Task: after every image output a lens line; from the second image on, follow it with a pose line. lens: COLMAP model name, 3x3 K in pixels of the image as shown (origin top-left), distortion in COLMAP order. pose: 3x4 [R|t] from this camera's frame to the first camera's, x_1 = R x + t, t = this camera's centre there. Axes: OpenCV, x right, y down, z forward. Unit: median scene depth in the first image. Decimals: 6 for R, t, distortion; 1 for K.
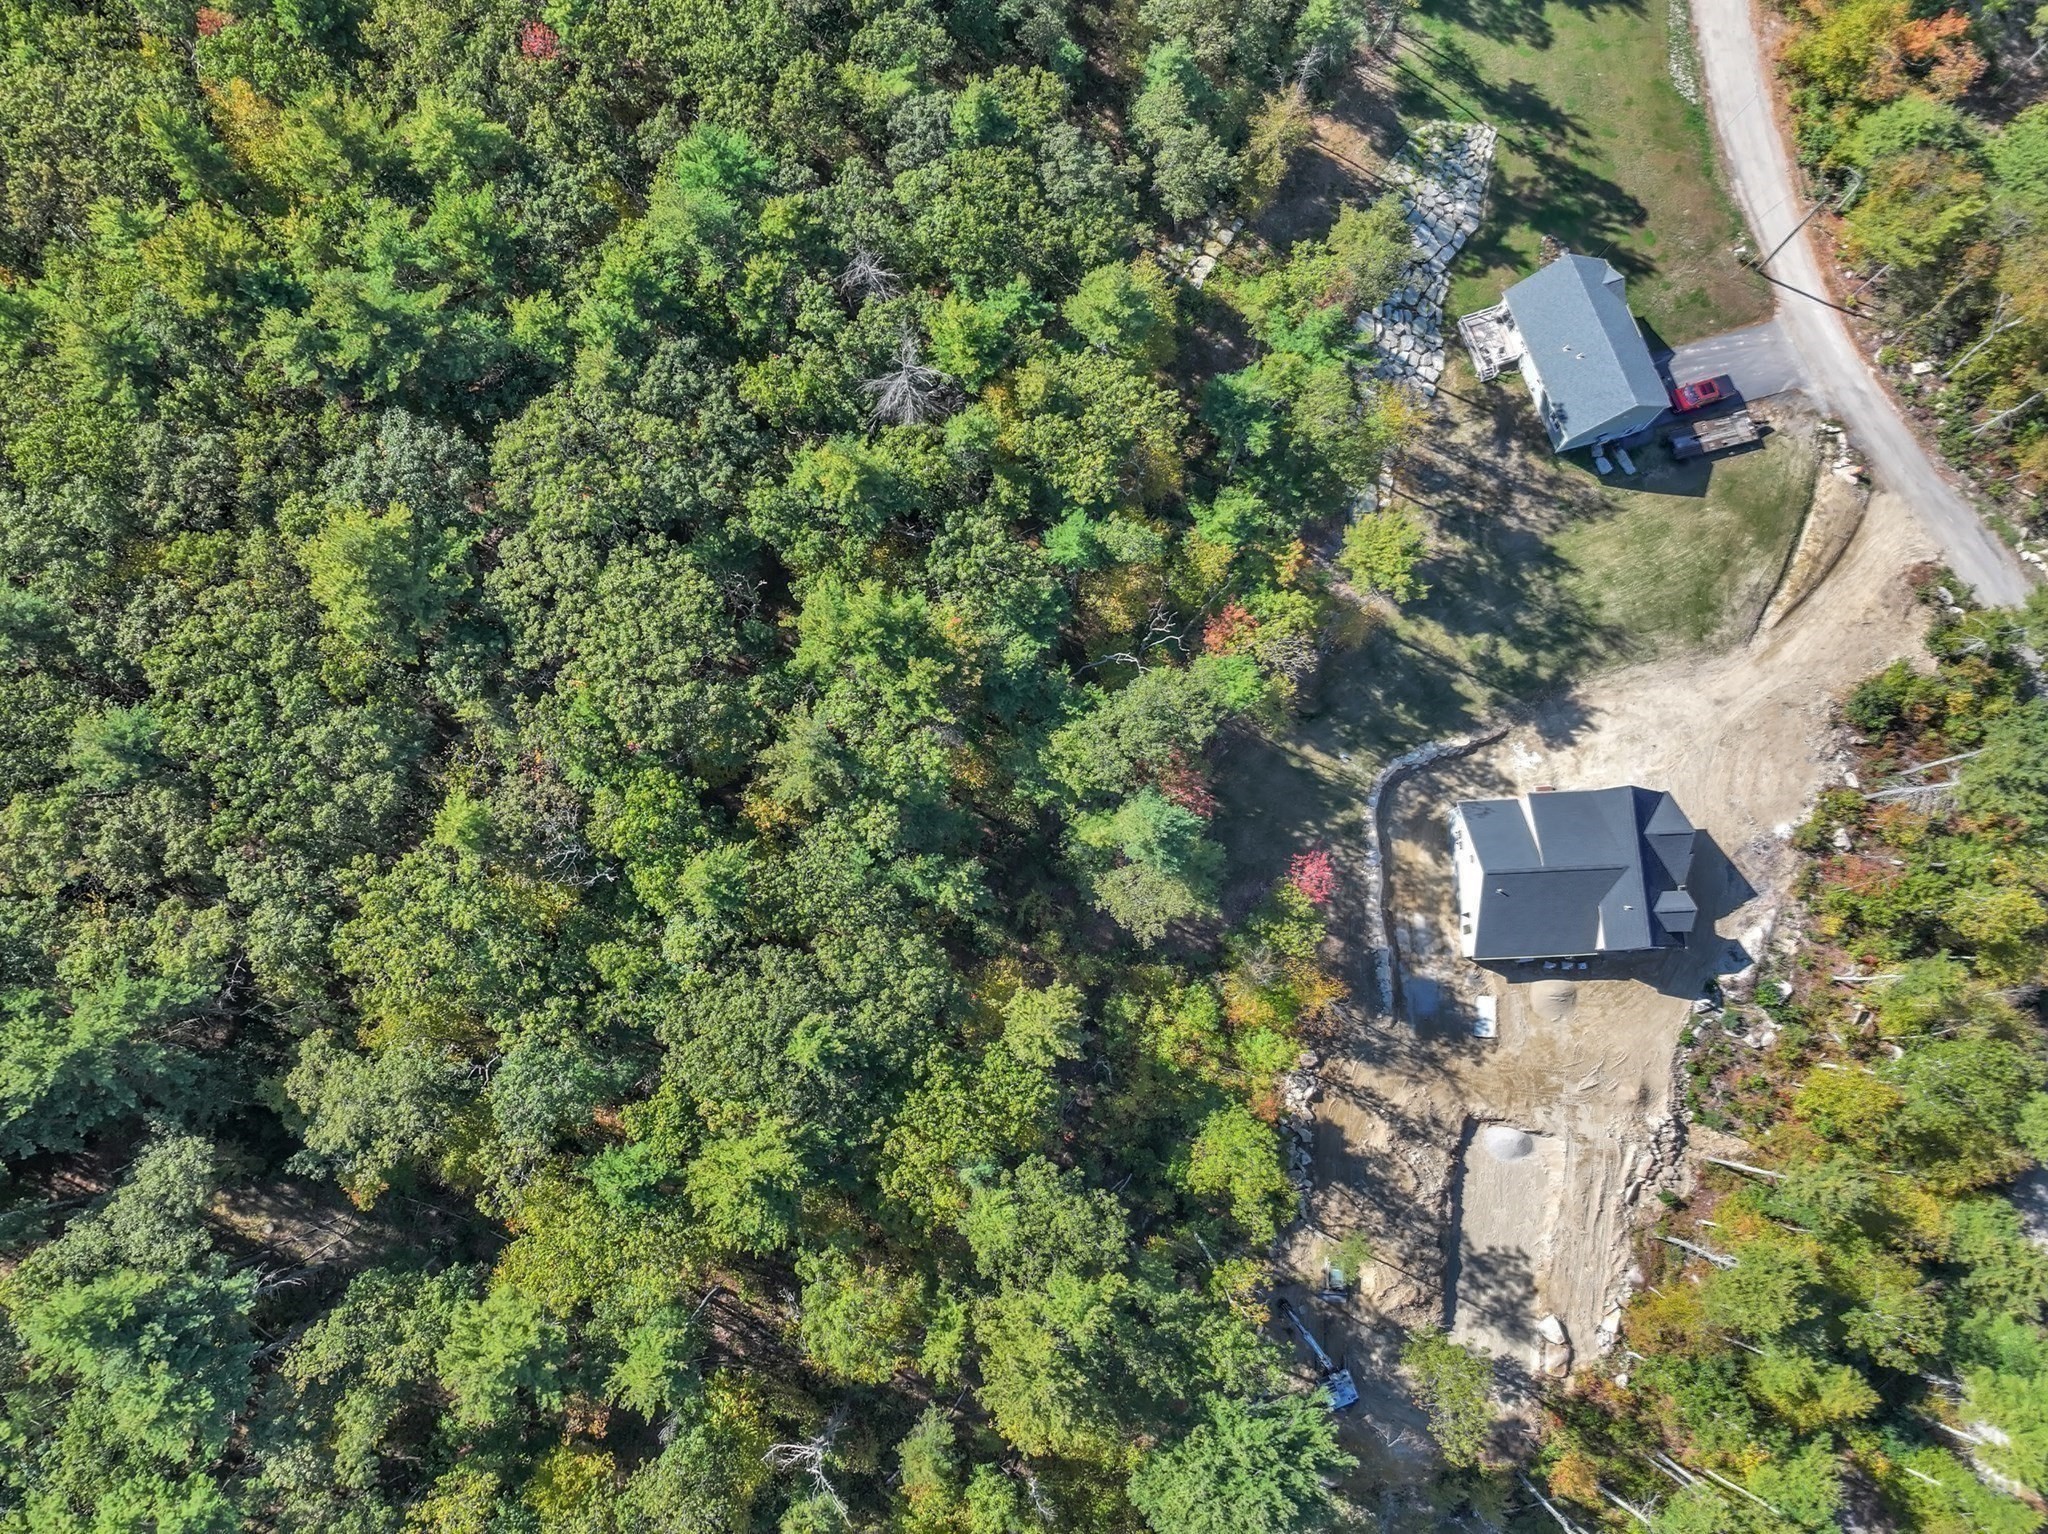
lens RADIAL K [[1406.8, 0, 1001.5], [0, 1406.8, 756.3], [0, 0, 1]] dist [-0.020501, 0.000276]
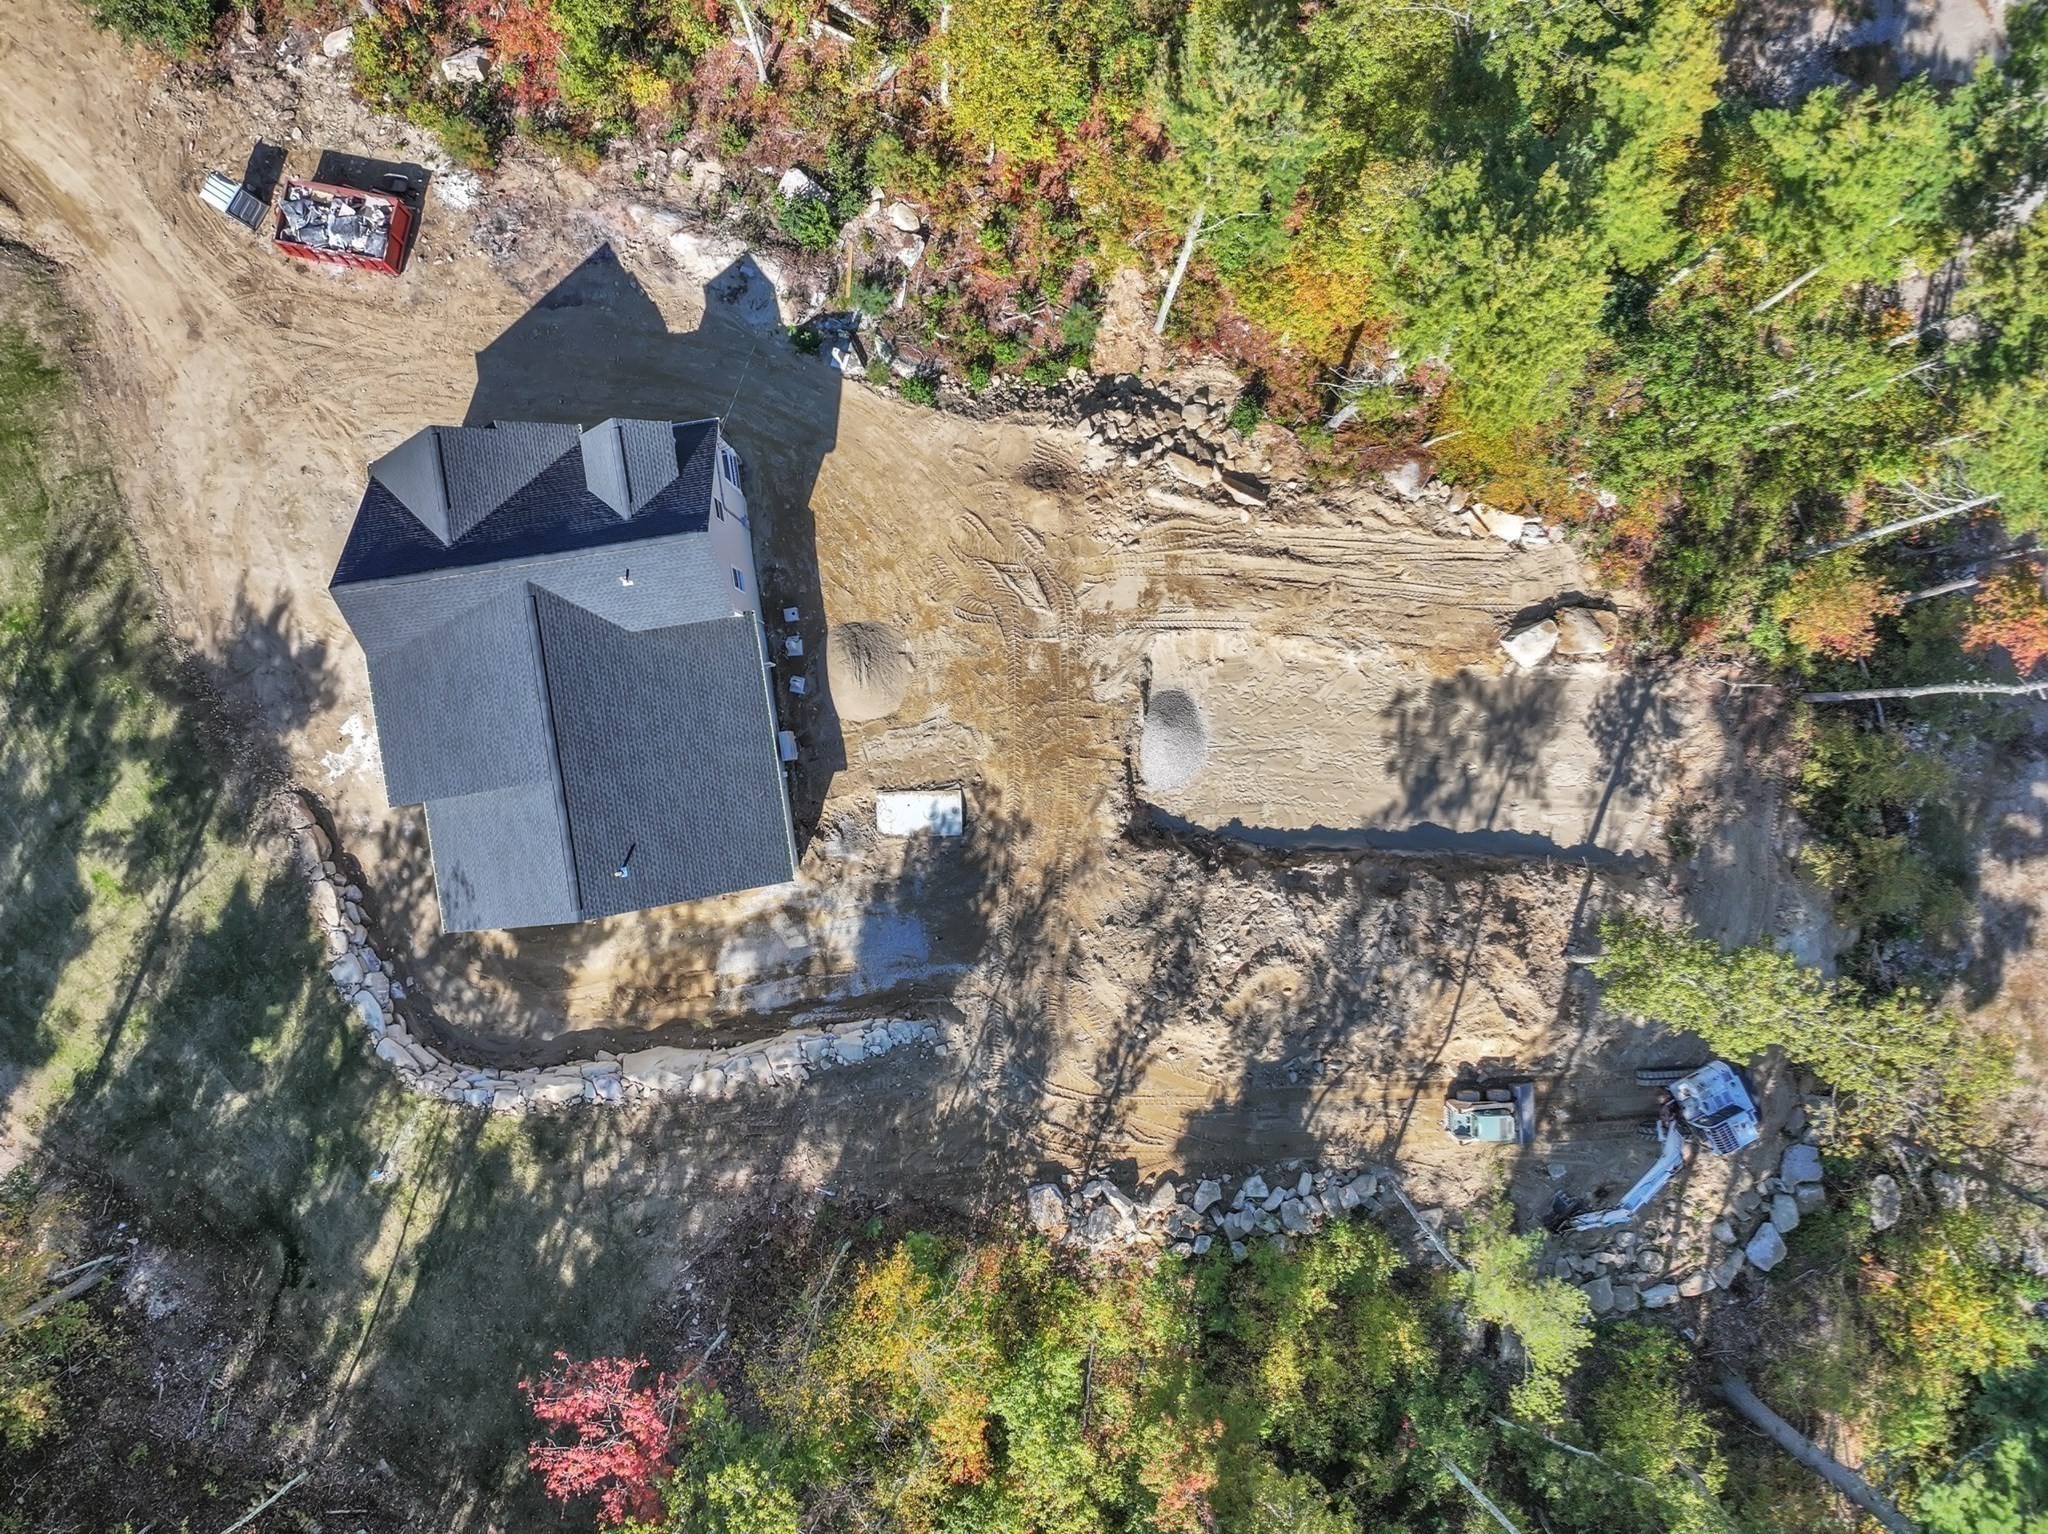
lens RADIAL K [[1465.2, 0, 1030.7], [0, 1465.2, 799.7], [0, 0, 1]] dist [0.009073, 0.000997]
pose [[-0.114575, -0.993207, 0.020306, 0.332659], [0.976182, -0.108773, 0.187715, 0.127781], [-0.184231, 0.041330, 0.982014, 0.501383]]
